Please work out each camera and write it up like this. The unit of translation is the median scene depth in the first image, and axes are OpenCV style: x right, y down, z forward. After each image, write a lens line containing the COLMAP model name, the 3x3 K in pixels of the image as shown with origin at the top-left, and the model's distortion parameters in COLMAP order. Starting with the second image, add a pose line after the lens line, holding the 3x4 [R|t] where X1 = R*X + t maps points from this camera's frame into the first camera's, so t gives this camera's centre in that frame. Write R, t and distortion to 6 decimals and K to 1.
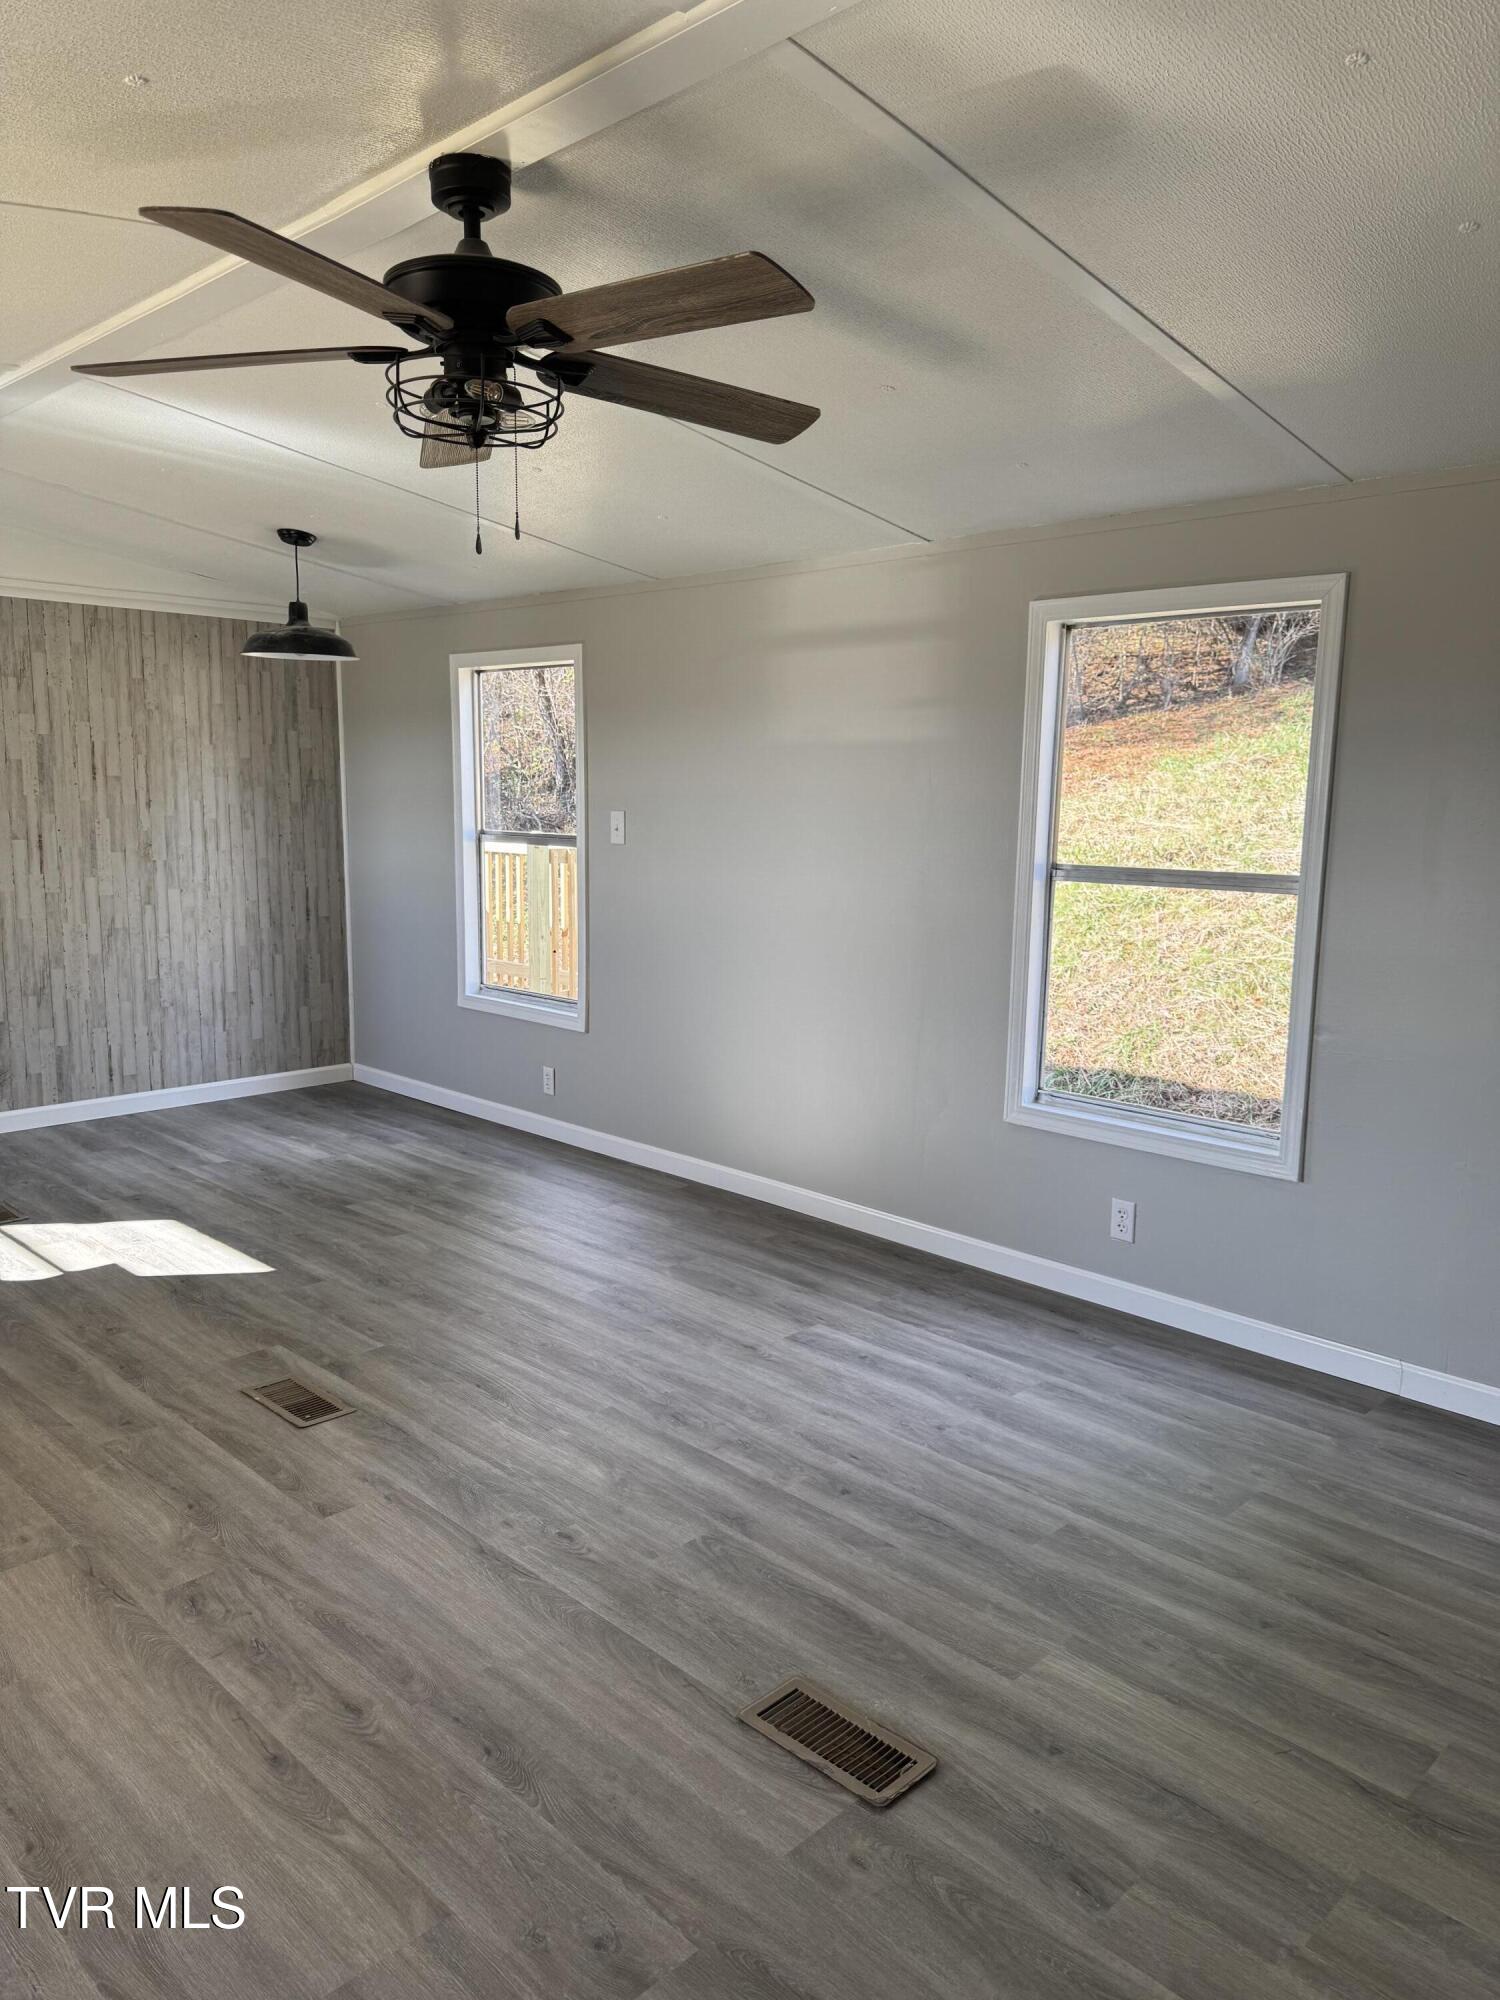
lens RADIAL K [[1411.4, 0, 776.5], [0, 1411.4, 994.2], [0, 0, 1]] dist [0.050531, -0.067903]
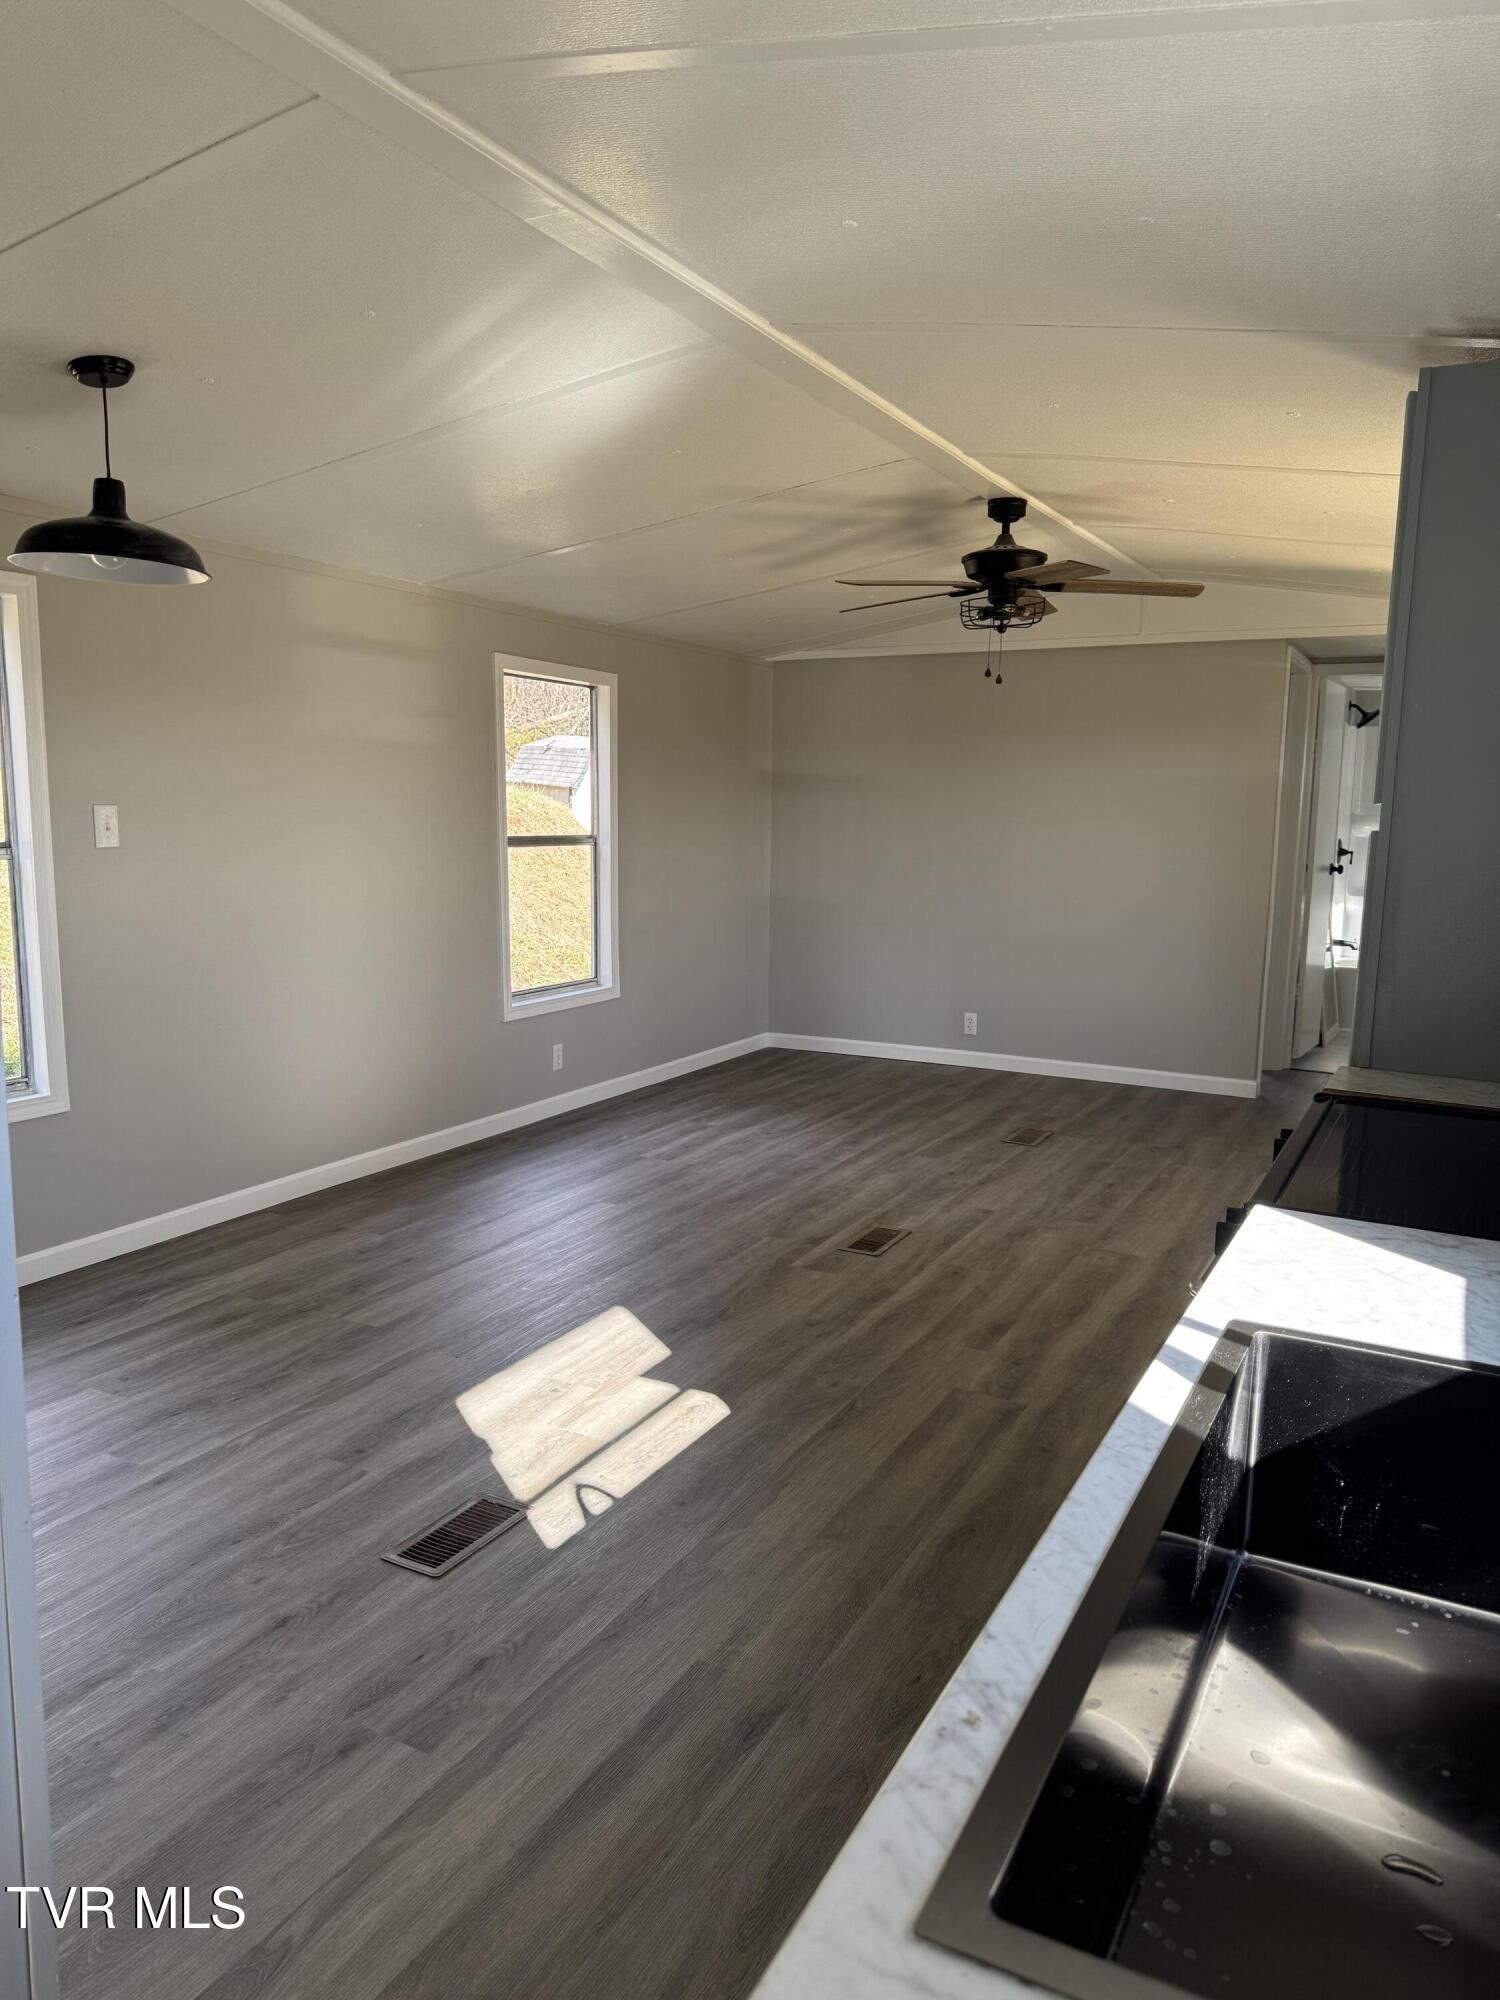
lens RADIAL K [[1411.4, 0, 745.3], [0, 1411.4, 985.4], [0, 0, 1]] dist [0.050531, -0.067903]
pose [[-0.271795, -0.144618, 0.951427, -1.556545], [0.124233, 0.975099, 0.183706, -0.217845], [-0.954303, 0.168129, -0.247061, 1.410796]]
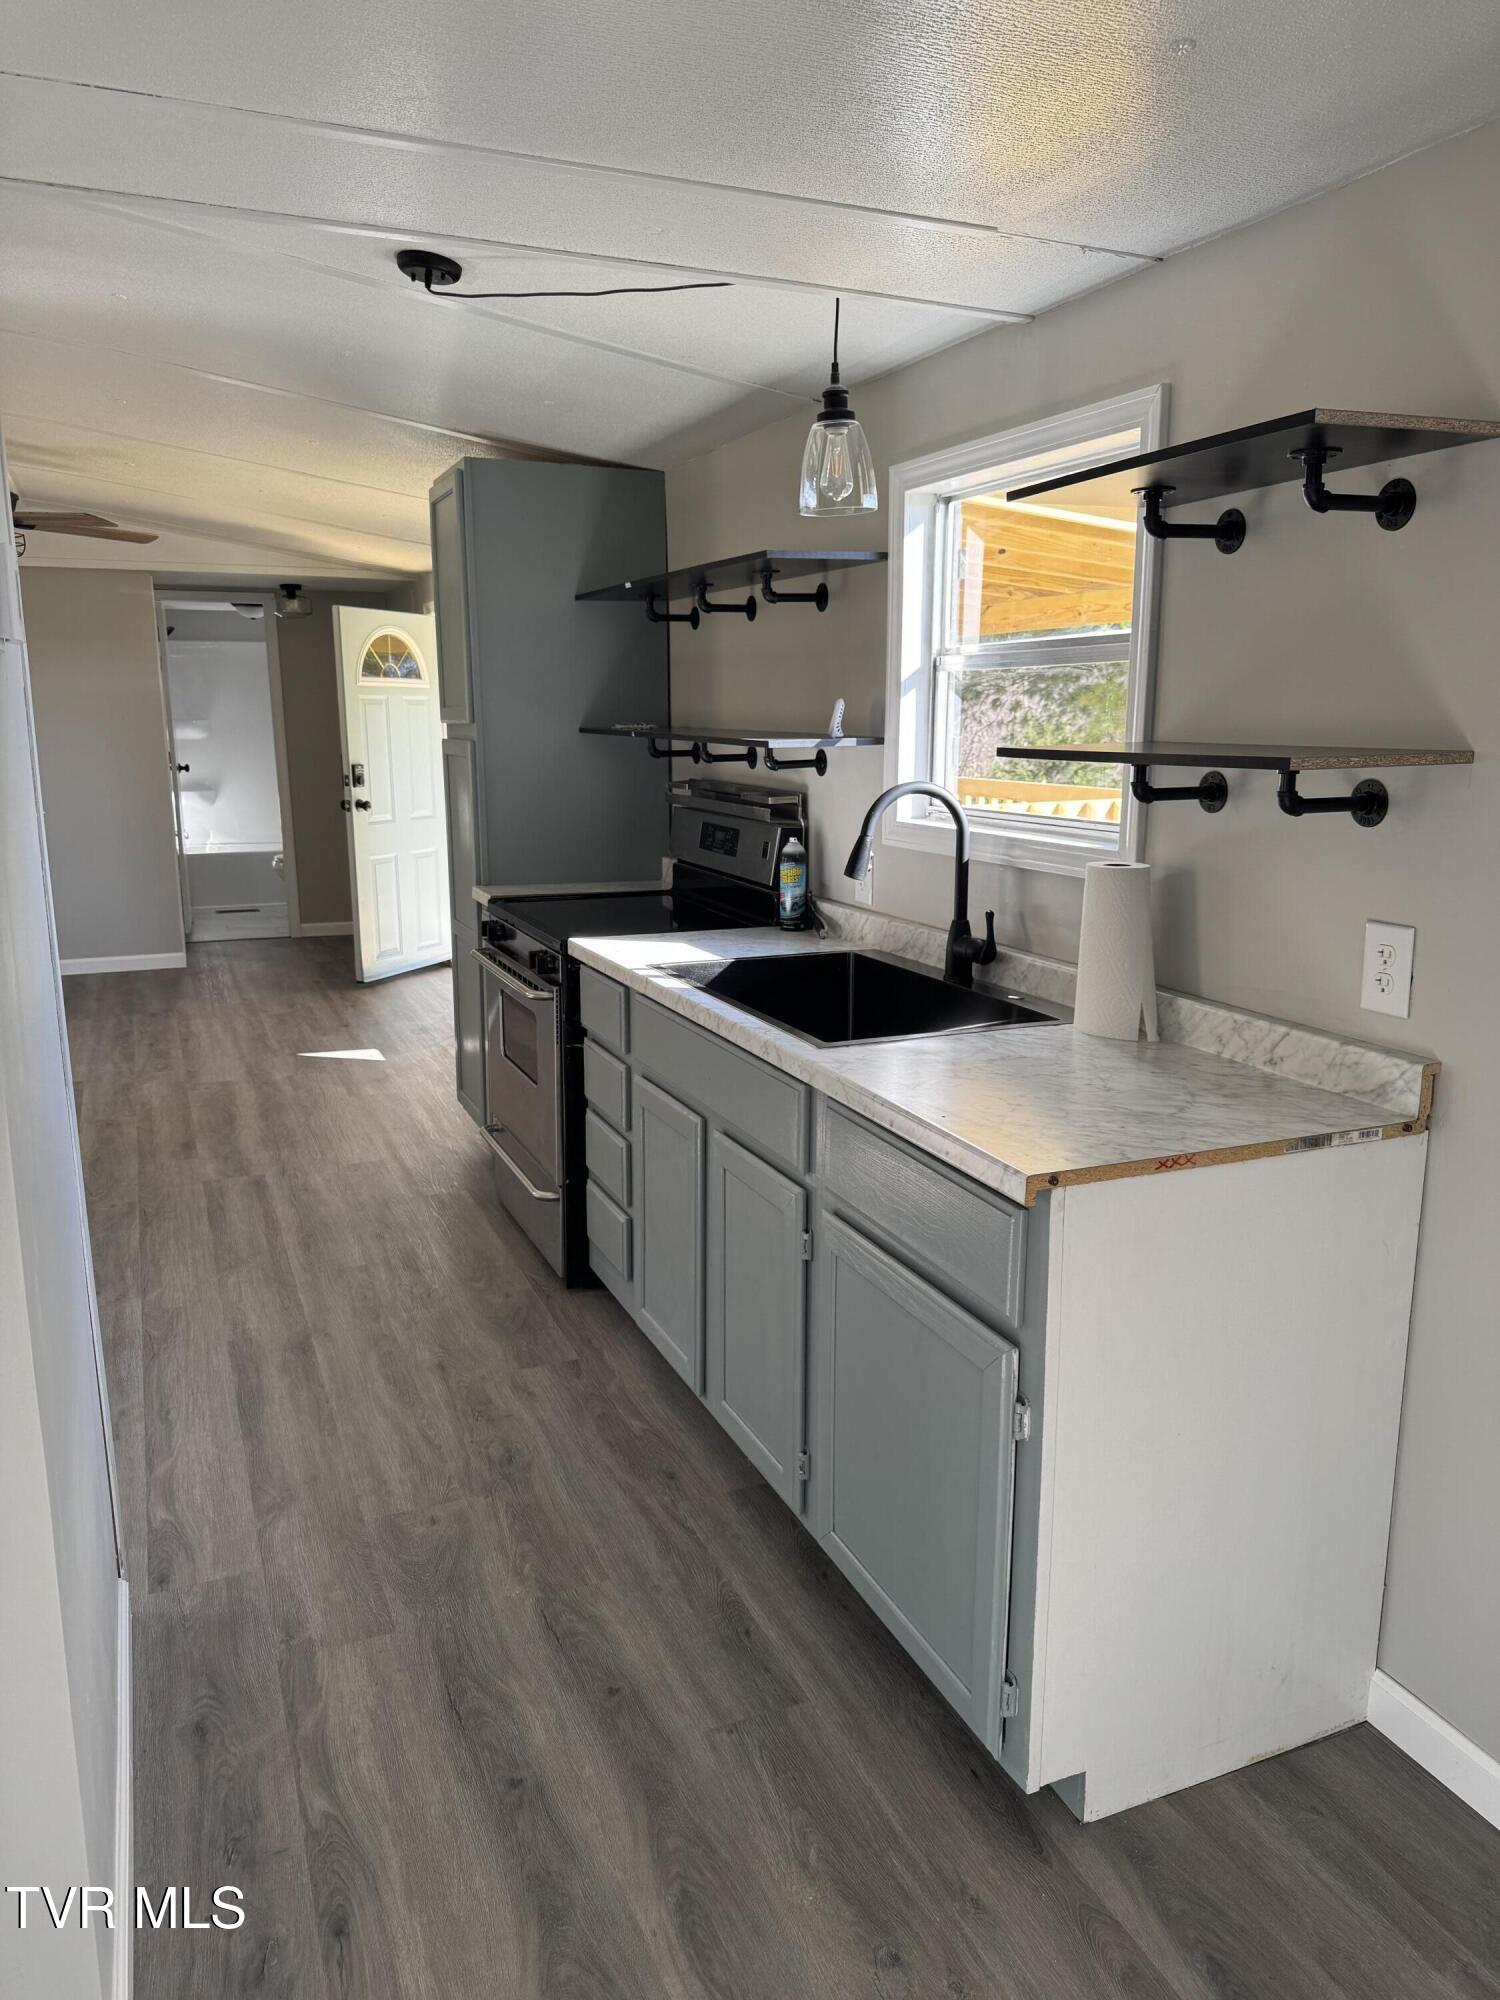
lens RADIAL K [[1411.4, 0, 738.2], [0, 1411.4, 1002.1], [0, 0, 1]] dist [0.050531, -0.067903]
pose [[-0.918638, -0.093245, 0.383940, -1.627547], [0.048398, 0.937877, 0.343576, -0.321406], [-0.392125, 0.334203, -0.857057, 1.955894]]
